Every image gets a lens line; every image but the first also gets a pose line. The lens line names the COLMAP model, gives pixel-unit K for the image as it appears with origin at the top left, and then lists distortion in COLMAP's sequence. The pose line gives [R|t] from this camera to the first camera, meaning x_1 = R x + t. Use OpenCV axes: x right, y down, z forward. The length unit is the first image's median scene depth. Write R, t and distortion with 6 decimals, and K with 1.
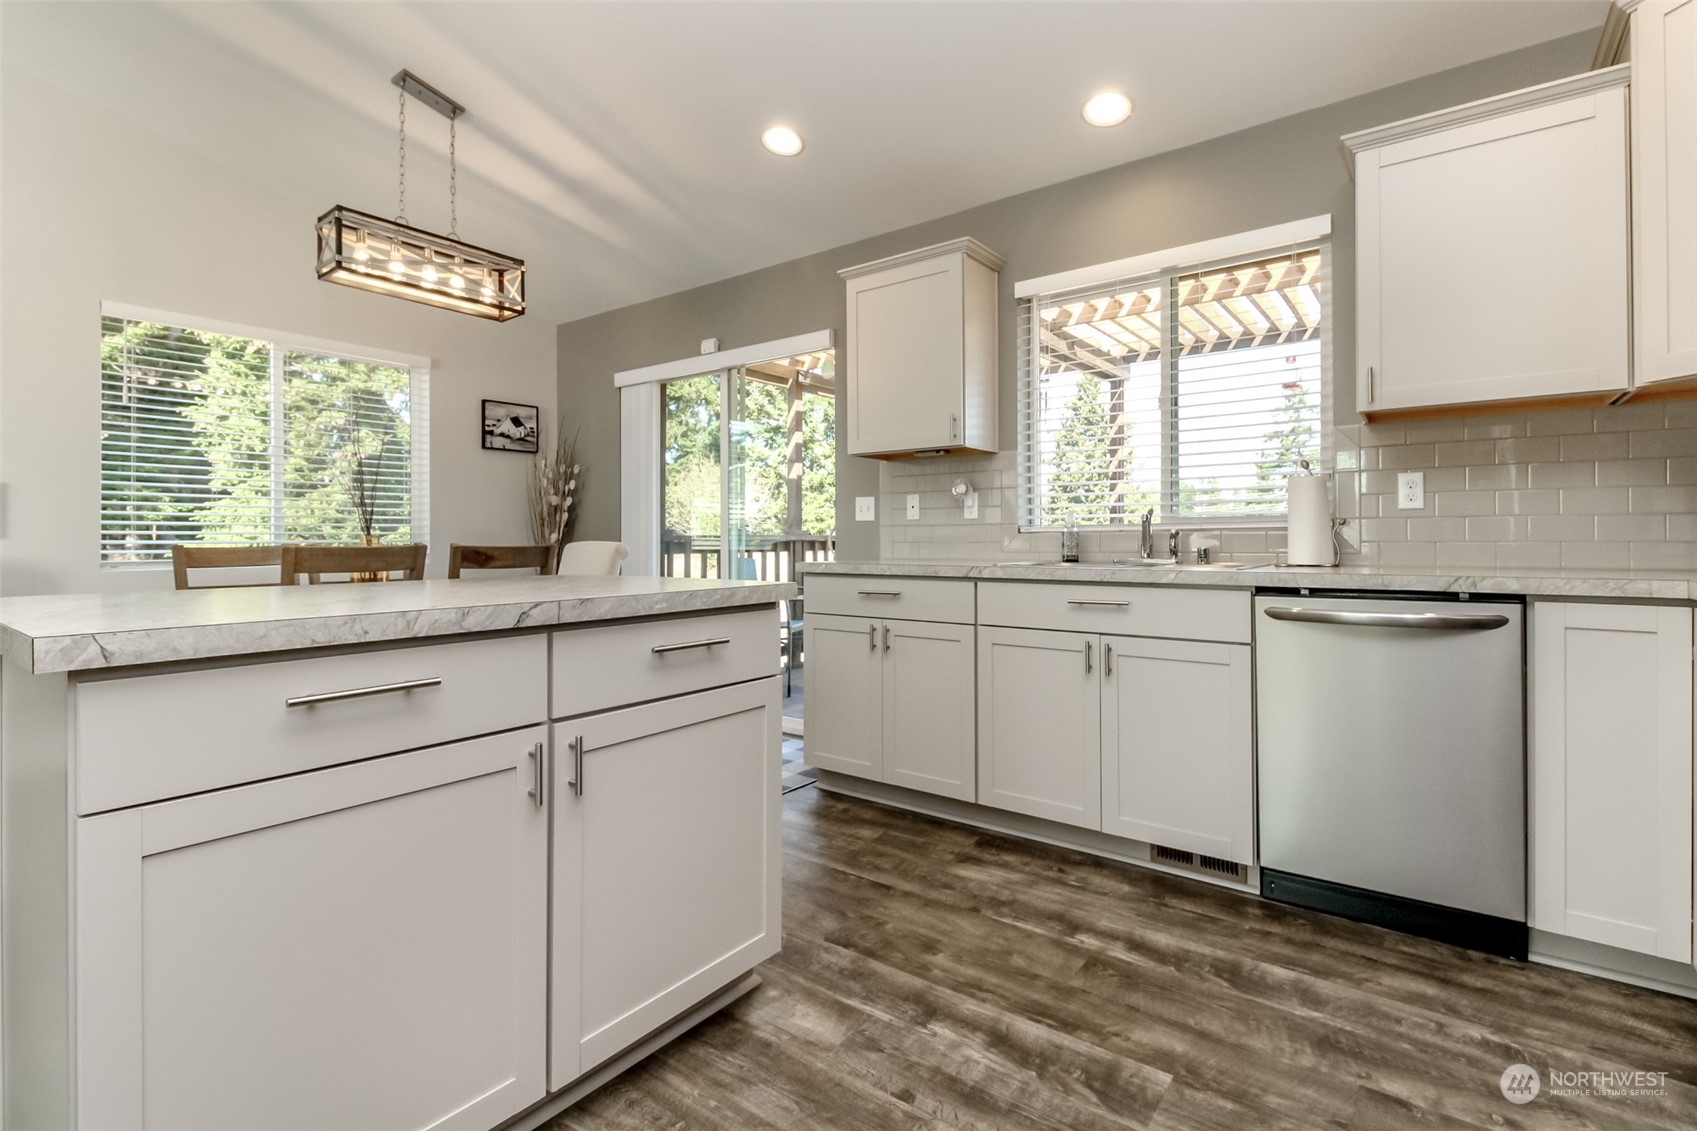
lens RADIAL K [[782.4, 0, 868.7], [0, 782.4, 544.2], [0, 0, 1]] dist [0.012149, -0.007090]
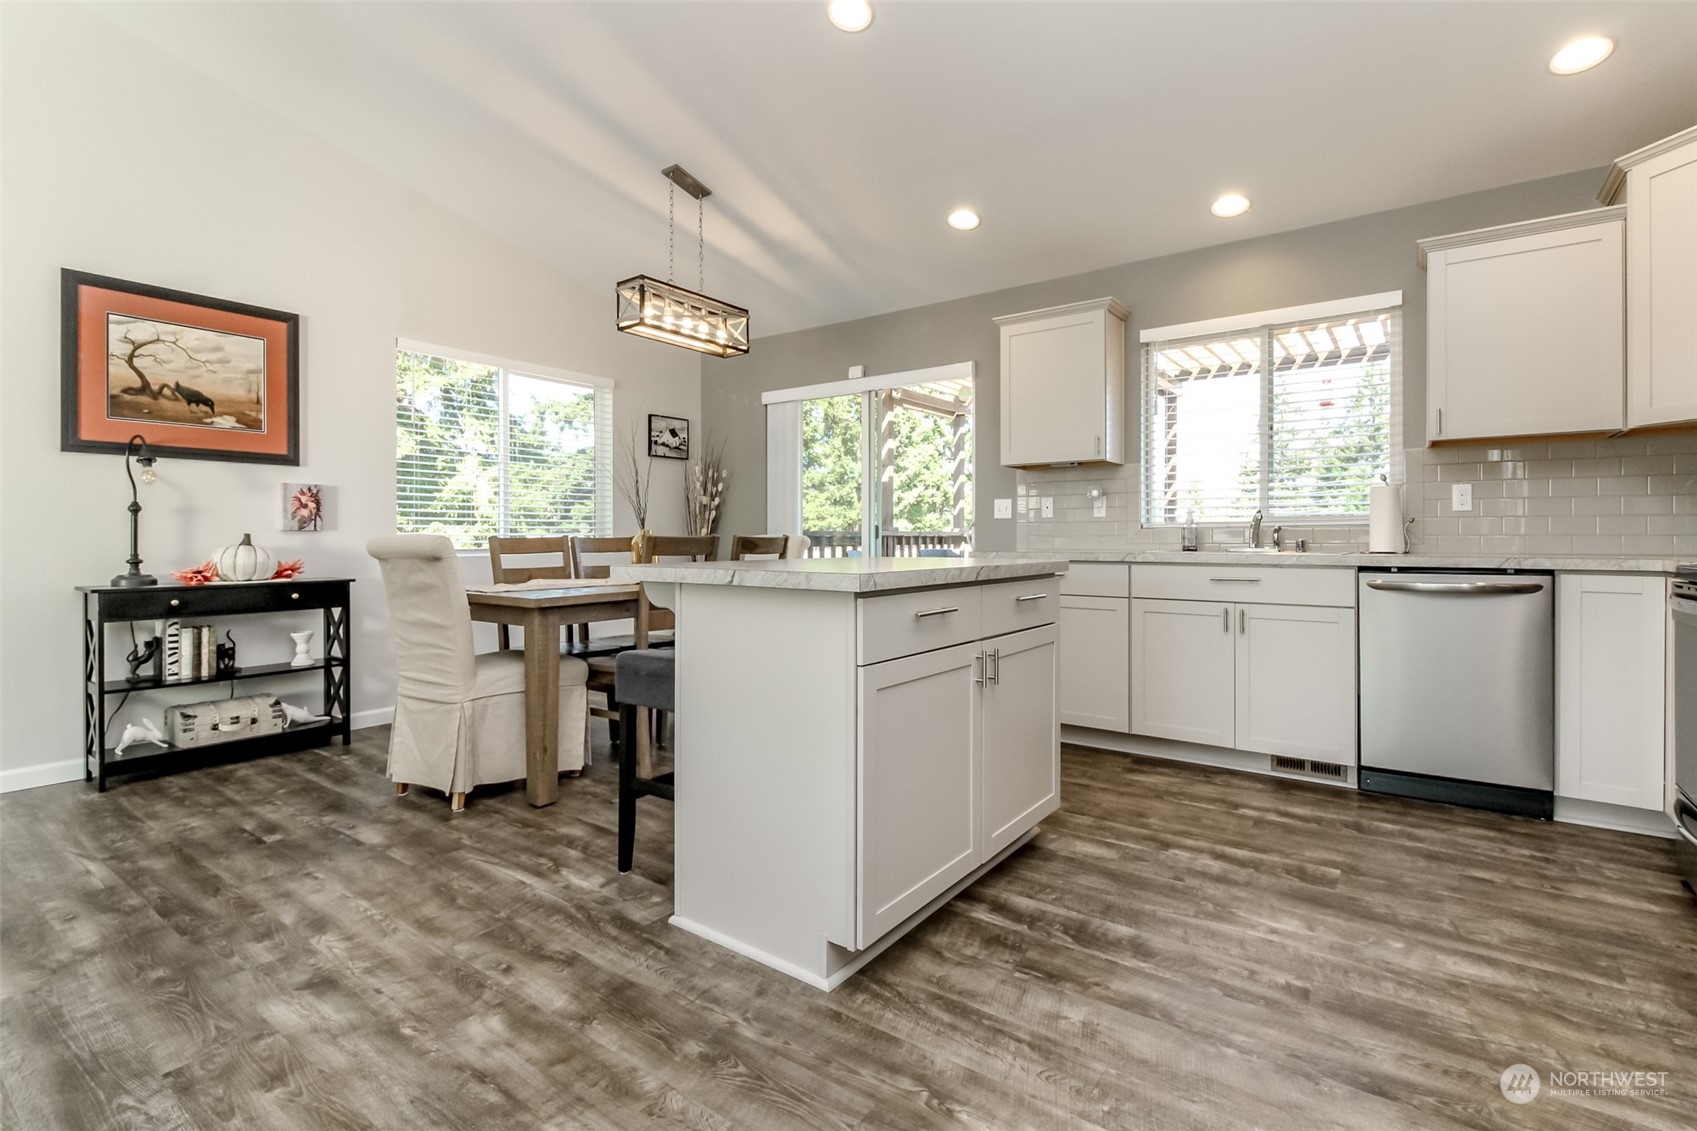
lens RADIAL K [[782.4, 0, 865.9], [0, 782.4, 545.5], [0, 0, 1]] dist [0.012149, -0.007090]
pose [[0.999855, 0.001971, 0.016916, -0.379143], [-0.002046, 0.999988, 0.004442, 0.011919], [-0.016907, -0.004476, 0.999847, -0.357319]]
